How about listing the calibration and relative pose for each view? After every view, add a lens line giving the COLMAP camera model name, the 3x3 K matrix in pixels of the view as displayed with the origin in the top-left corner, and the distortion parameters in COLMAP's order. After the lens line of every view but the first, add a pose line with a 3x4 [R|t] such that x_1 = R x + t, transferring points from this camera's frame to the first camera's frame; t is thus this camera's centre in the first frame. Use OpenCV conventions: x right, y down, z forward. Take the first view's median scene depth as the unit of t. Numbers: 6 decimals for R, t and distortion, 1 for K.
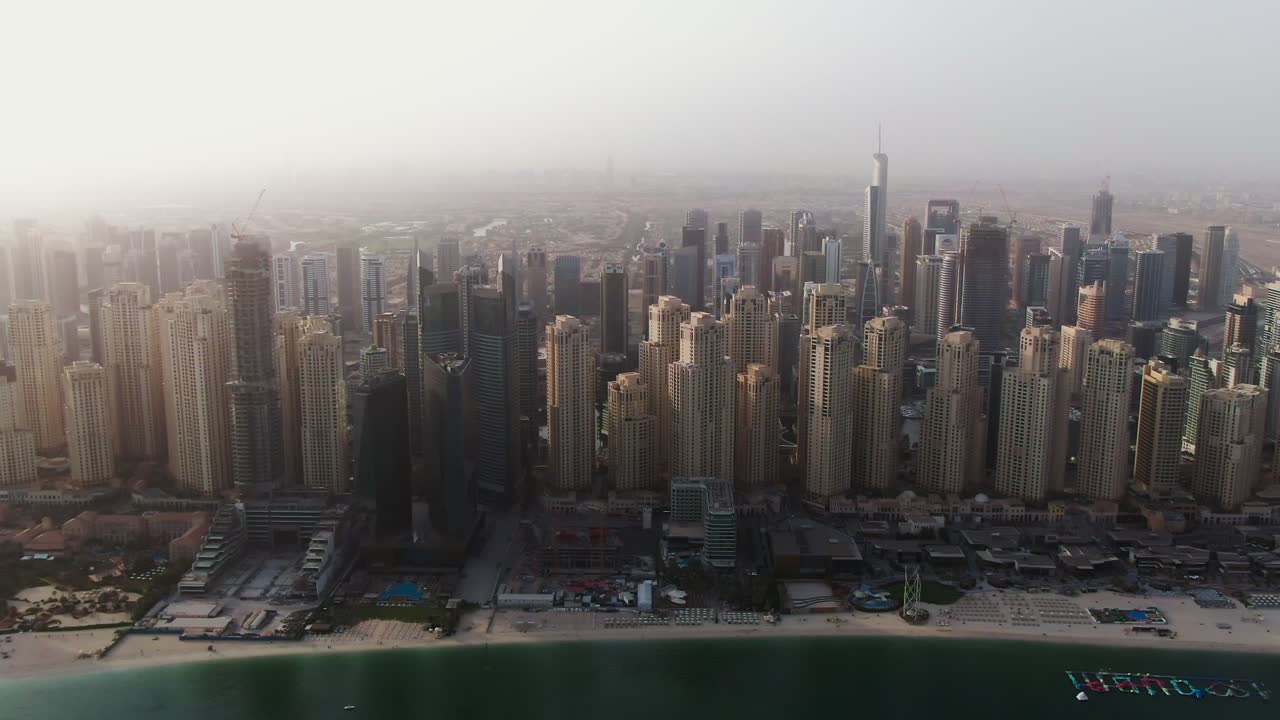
lens RADIAL K [[1131.6, 0, 640.0], [0, 1131.6, 360.0], [0, 0, 1]] dist [-0.022470, 0.004446]
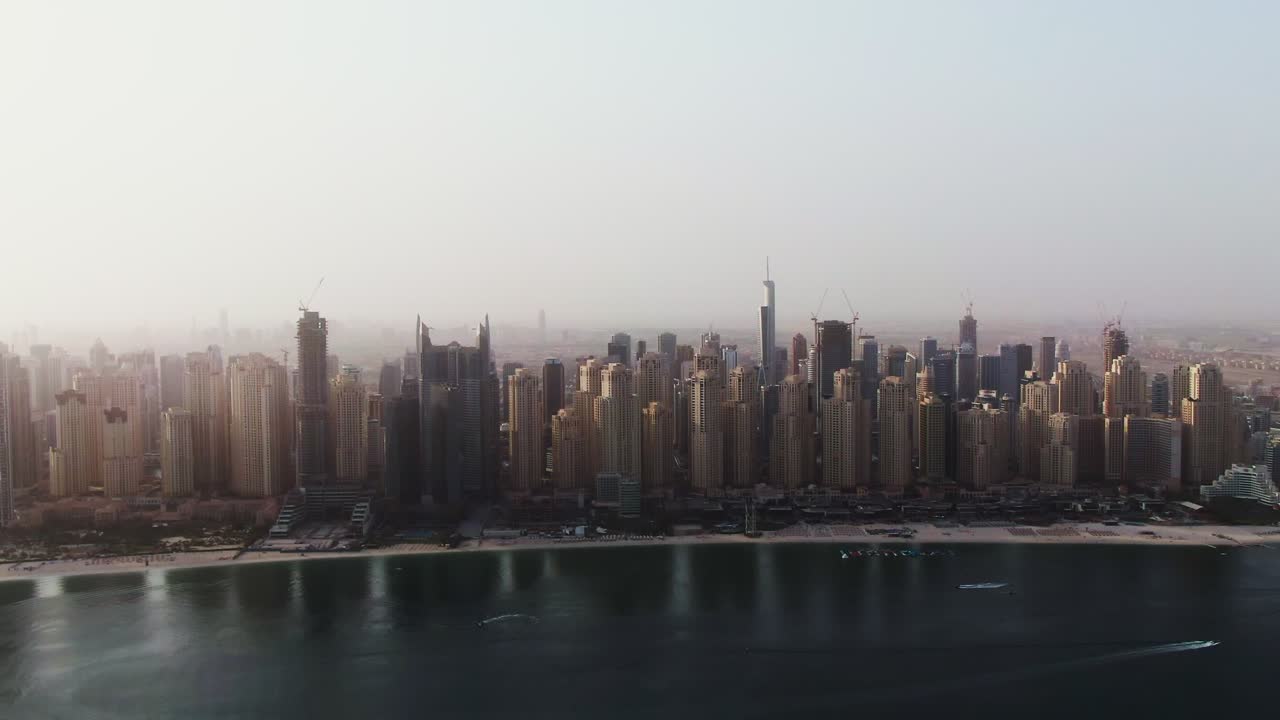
lens RADIAL K [[1182.4, 0, 640.0], [0, 1182.4, 360.0], [0, 0, 1]] dist [-0.025290, 0.000952]
pose [[0.998216, -0.015056, 0.057769, -0.002759], [0.023300, 0.989187, -0.144796, 0.177029], [-0.054964, 0.145884, 0.987774, -0.511761]]
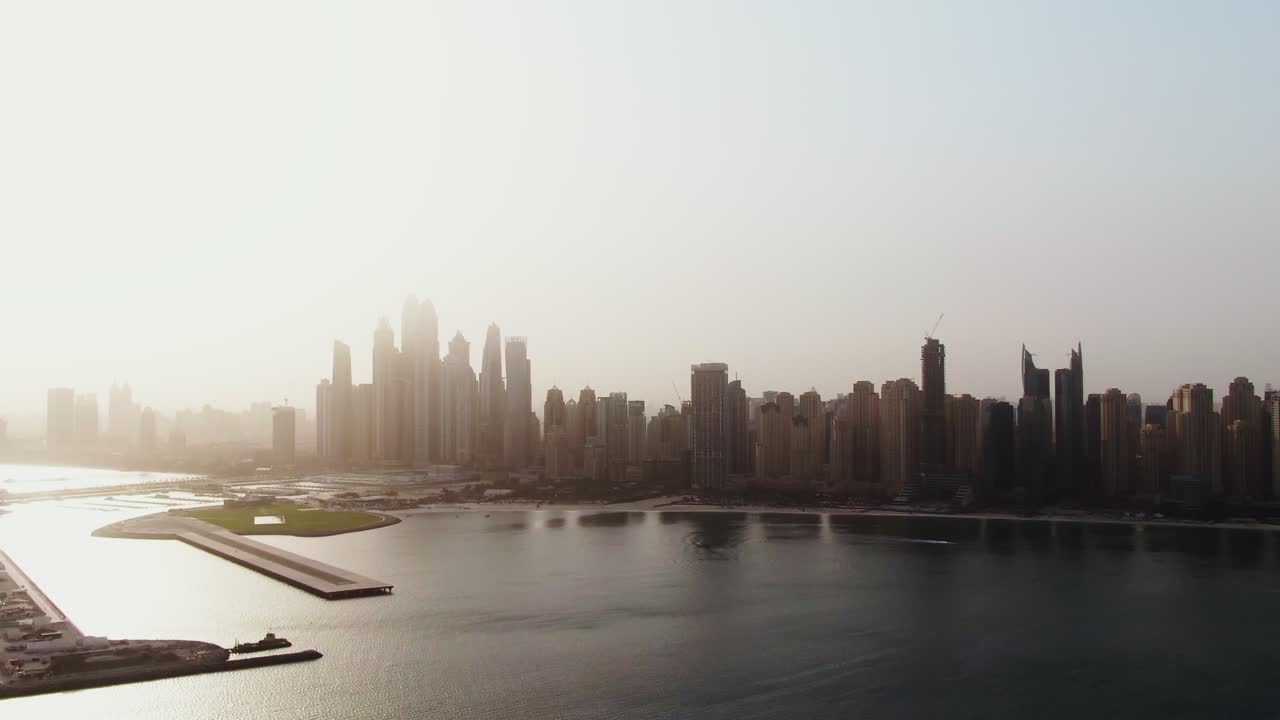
lens RADIAL K [[1182.4, 0, 640.0], [0, 1182.4, 360.0], [0, 0, 1]] dist [-0.025290, 0.000952]
pose [[0.854585, -0.022027, -0.518845, 0.253263], [-0.093584, 0.976211, -0.195587, 0.341734], [0.510810, 0.215701, 0.832193, -0.868210]]
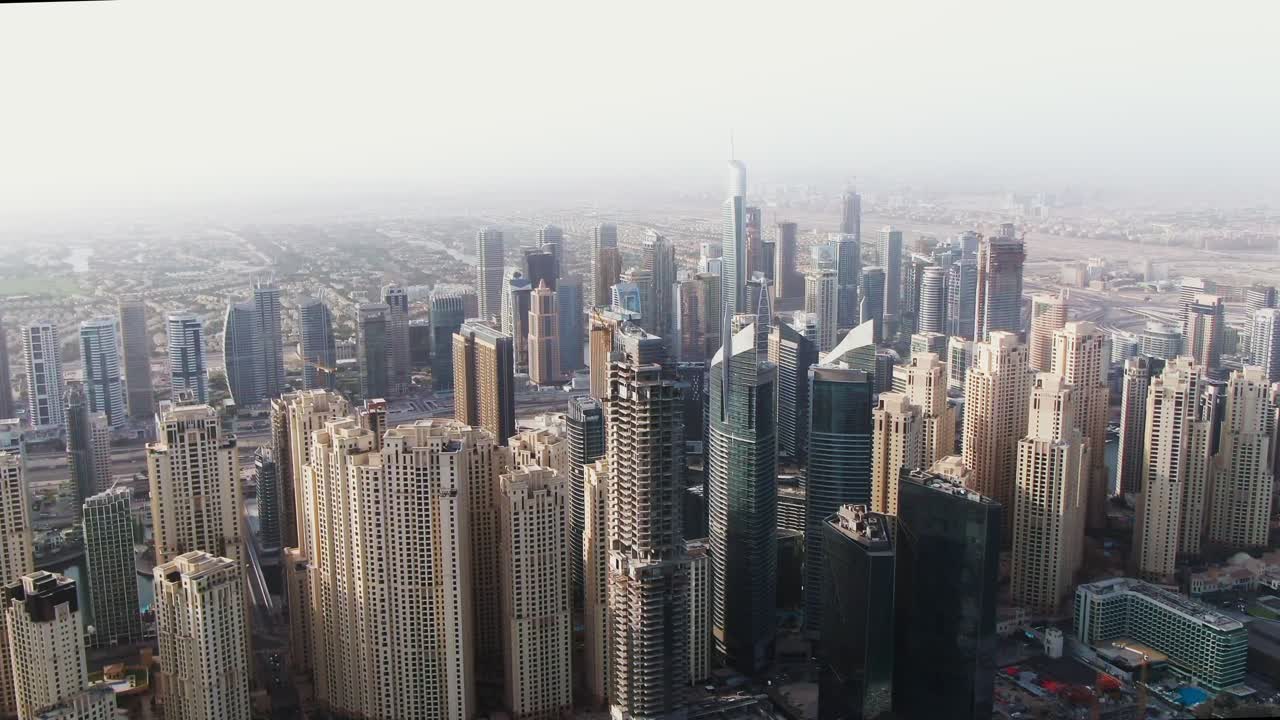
lens RADIAL K [[1182.4, 0, 640.0], [0, 1182.4, 360.0], [0, 0, 1]] dist [-0.025290, 0.000952]
pose [[0.905309, -0.088941, 0.415338, -0.557927], [0.091664, 0.995700, 0.013423, -0.090072], [-0.414746, 0.025920, 0.909568, 0.365250]]
